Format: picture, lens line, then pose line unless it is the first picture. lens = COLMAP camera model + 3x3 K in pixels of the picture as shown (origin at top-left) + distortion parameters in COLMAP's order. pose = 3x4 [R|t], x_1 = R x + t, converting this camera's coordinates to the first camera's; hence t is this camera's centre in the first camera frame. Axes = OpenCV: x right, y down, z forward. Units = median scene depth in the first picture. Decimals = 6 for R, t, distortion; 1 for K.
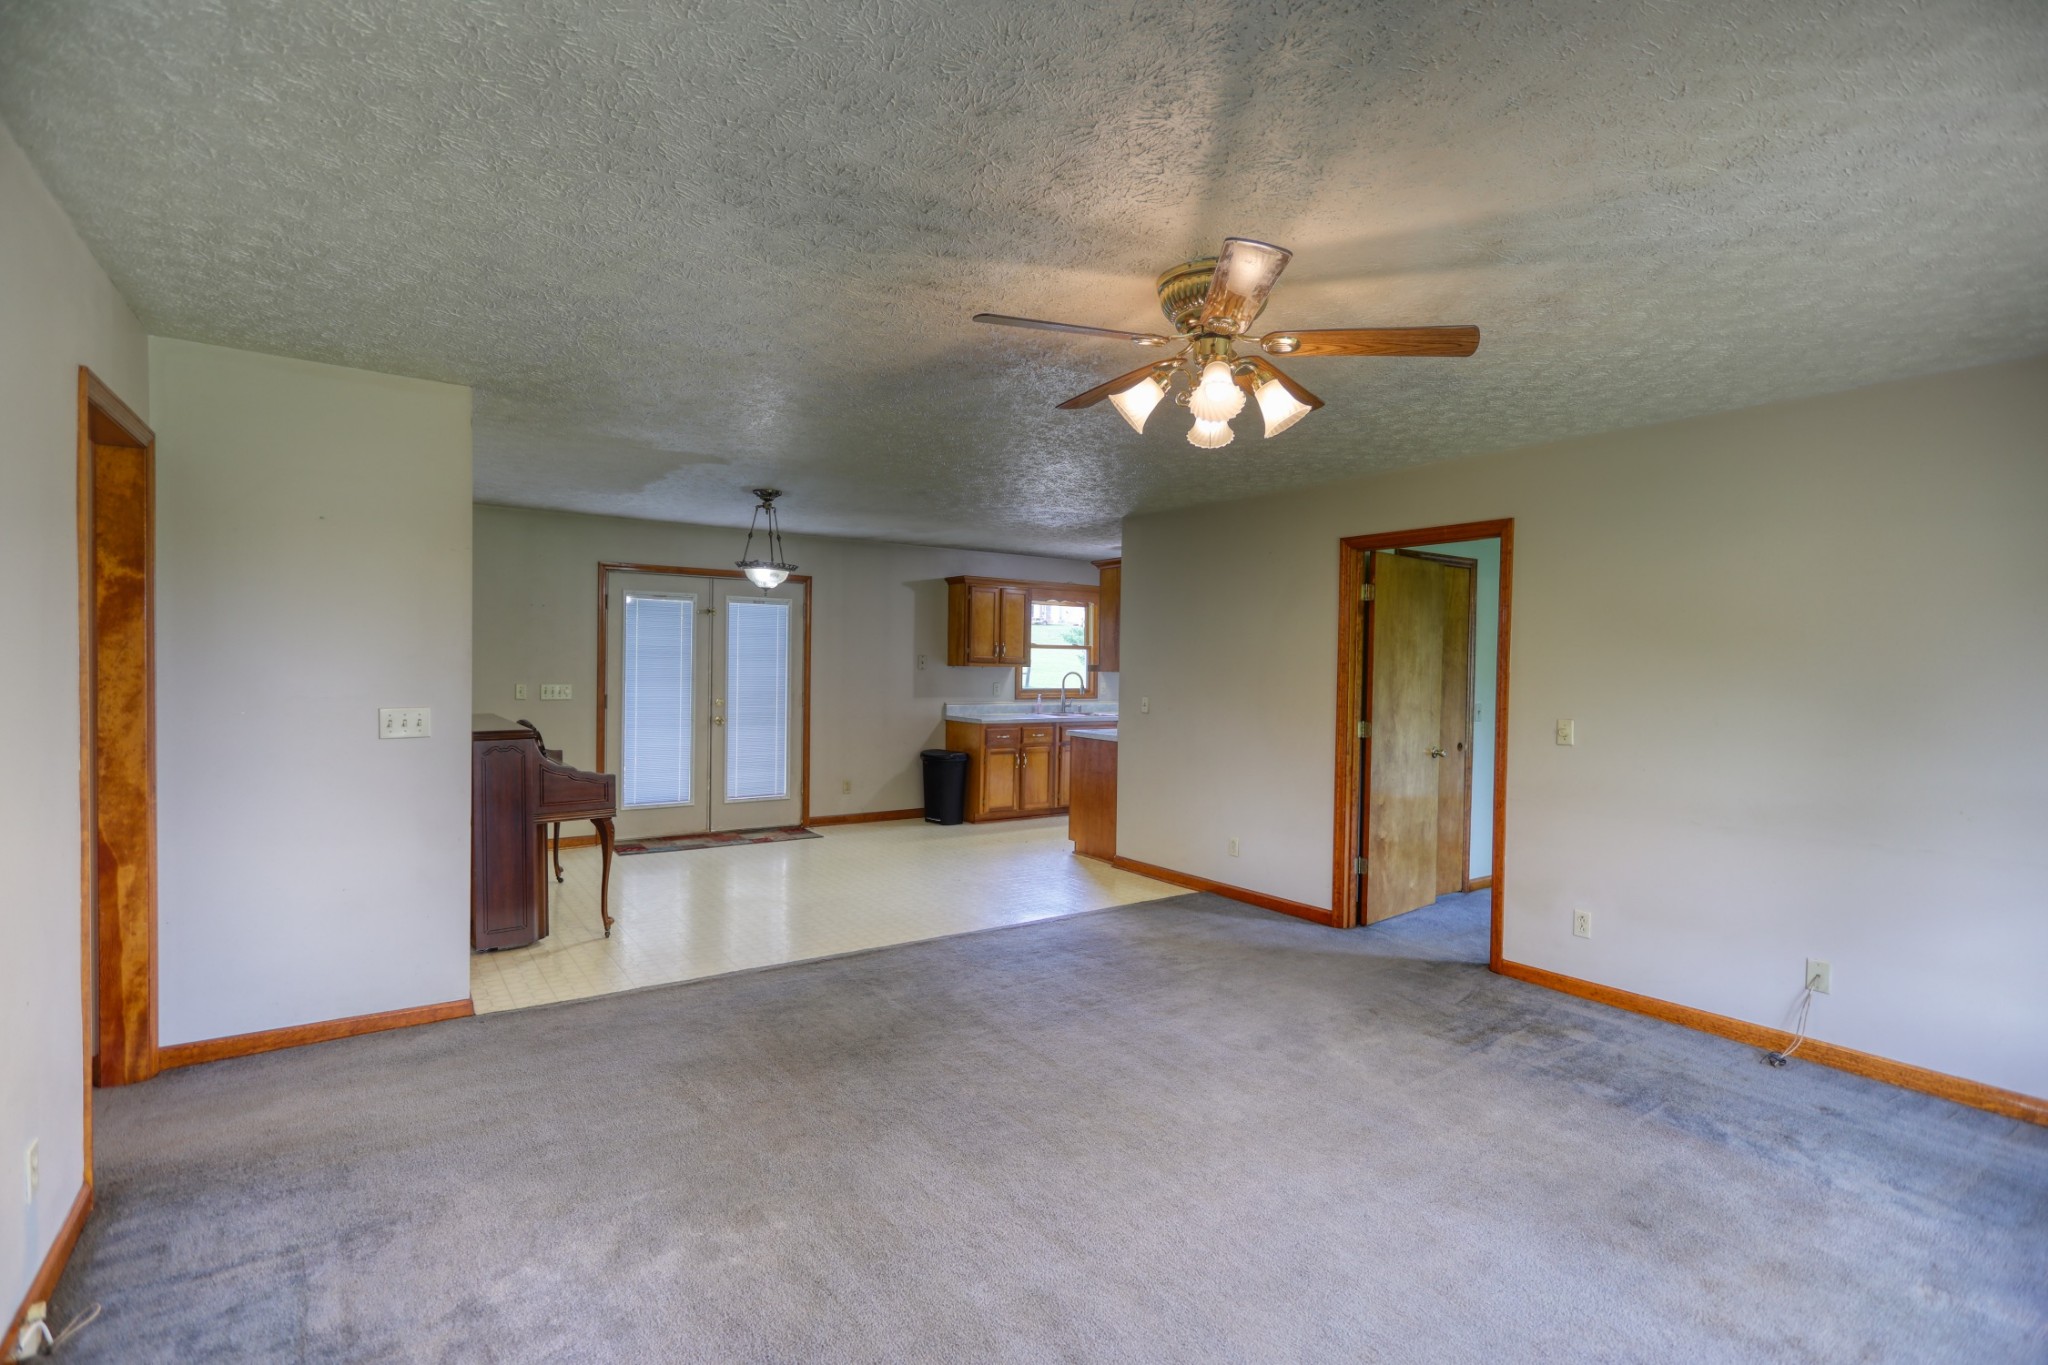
lens RADIAL K [[957.6, 0, 1024.6], [0, 957.6, 681.1], [0, 0, 1]] dist [-0.012257, 0.002615]
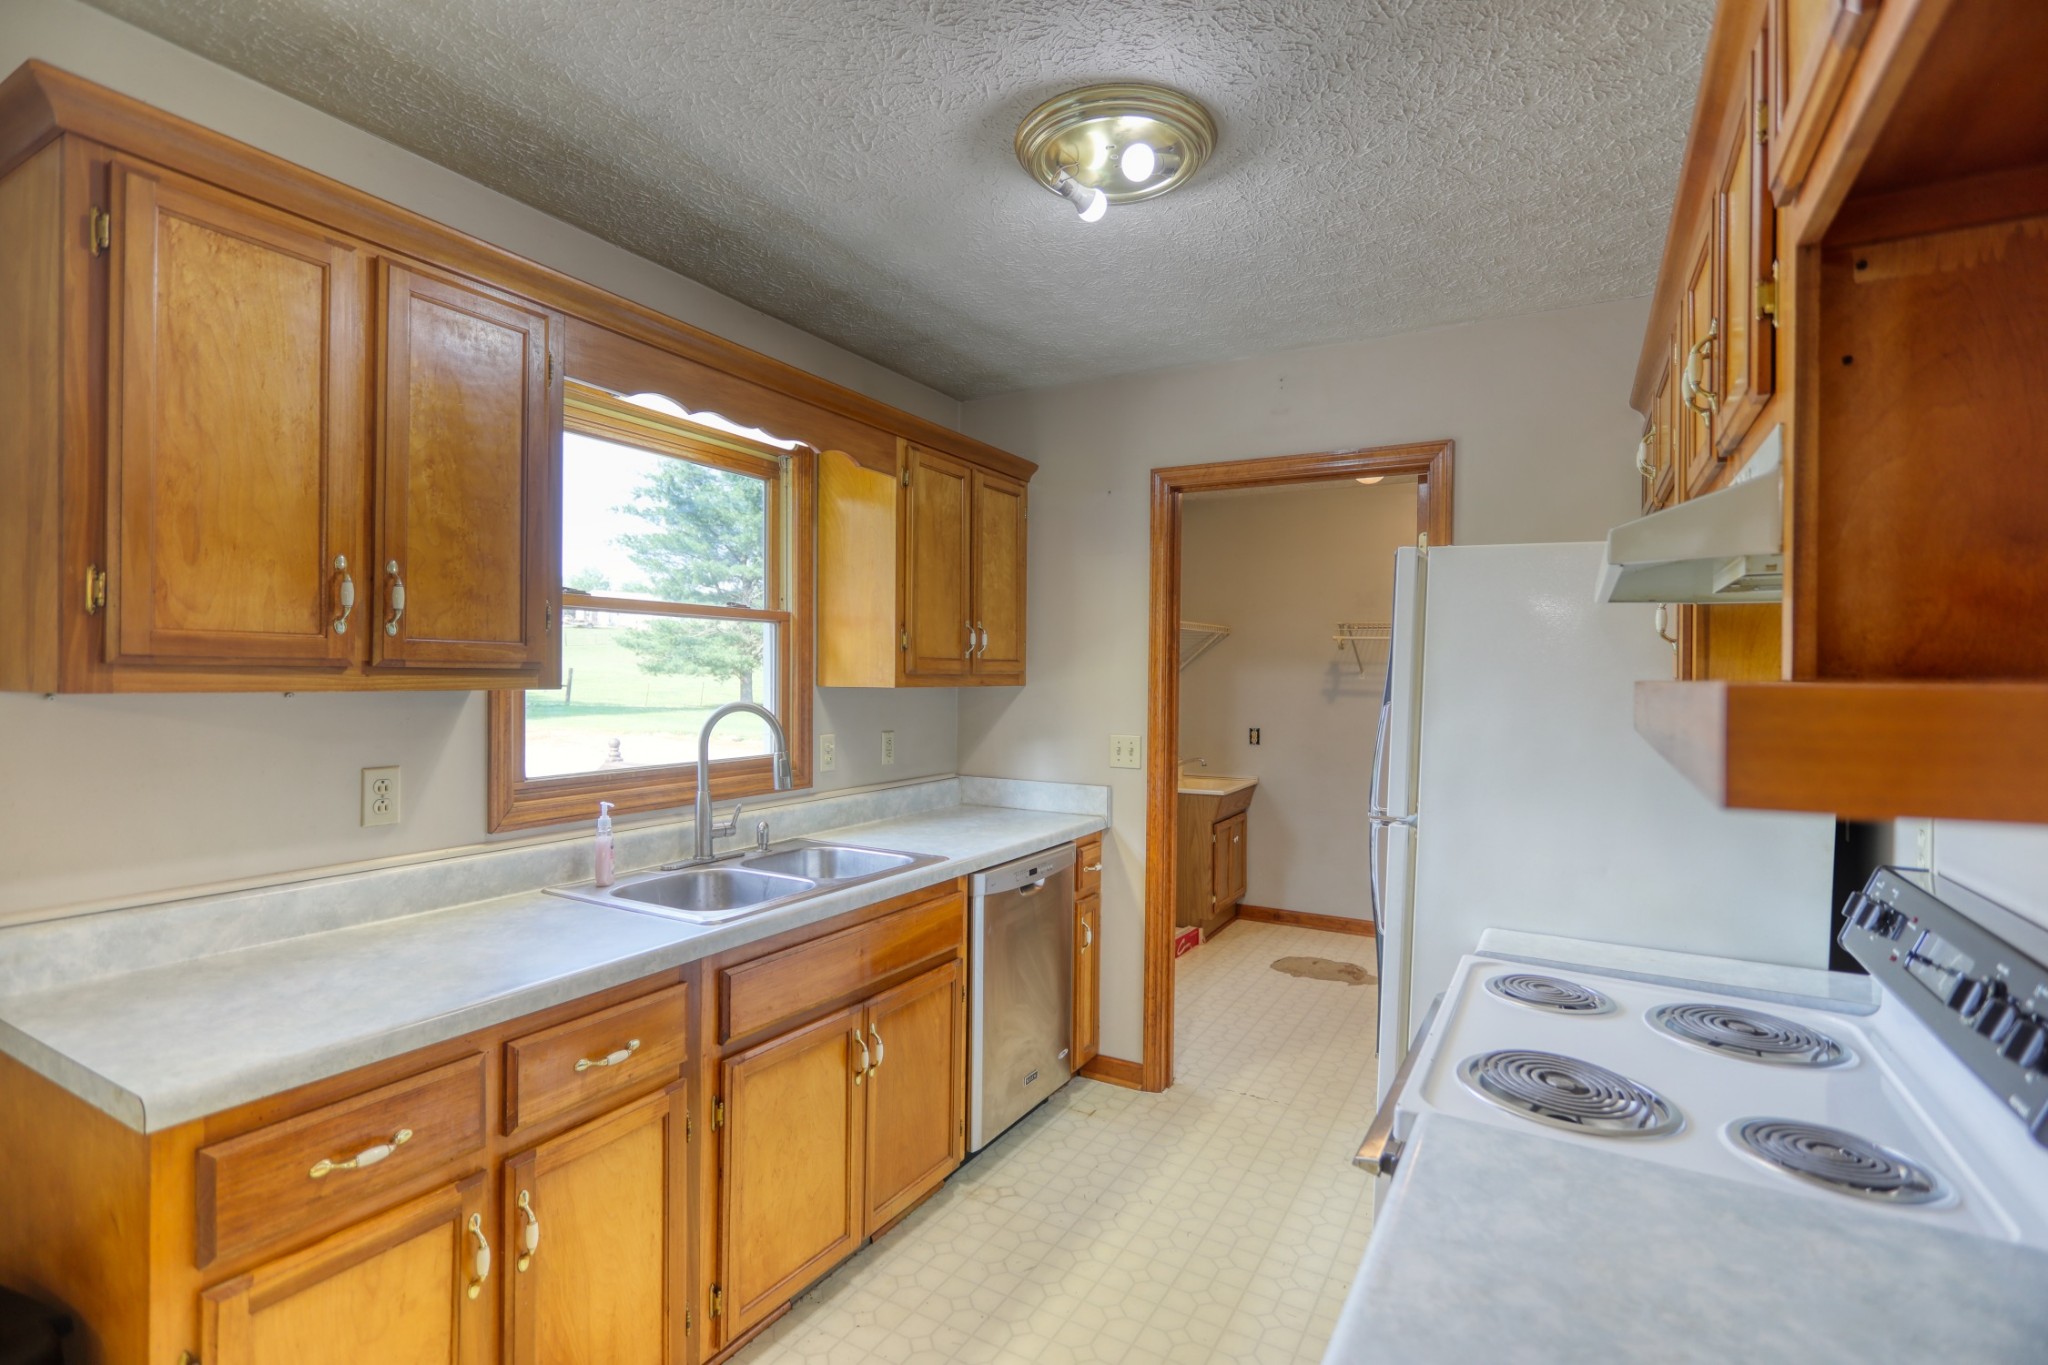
lens RADIAL K [[957.6, 0, 1034.5], [0, 957.6, 675.8], [0, 0, 1]] dist [-0.012257, 0.002615]
pose [[0.897628, -0.013428, 0.440549, 0.007003], [0.018930, 0.999788, -0.008095, -0.013318], [-0.440347, 0.015605, 0.897692, 0.736461]]
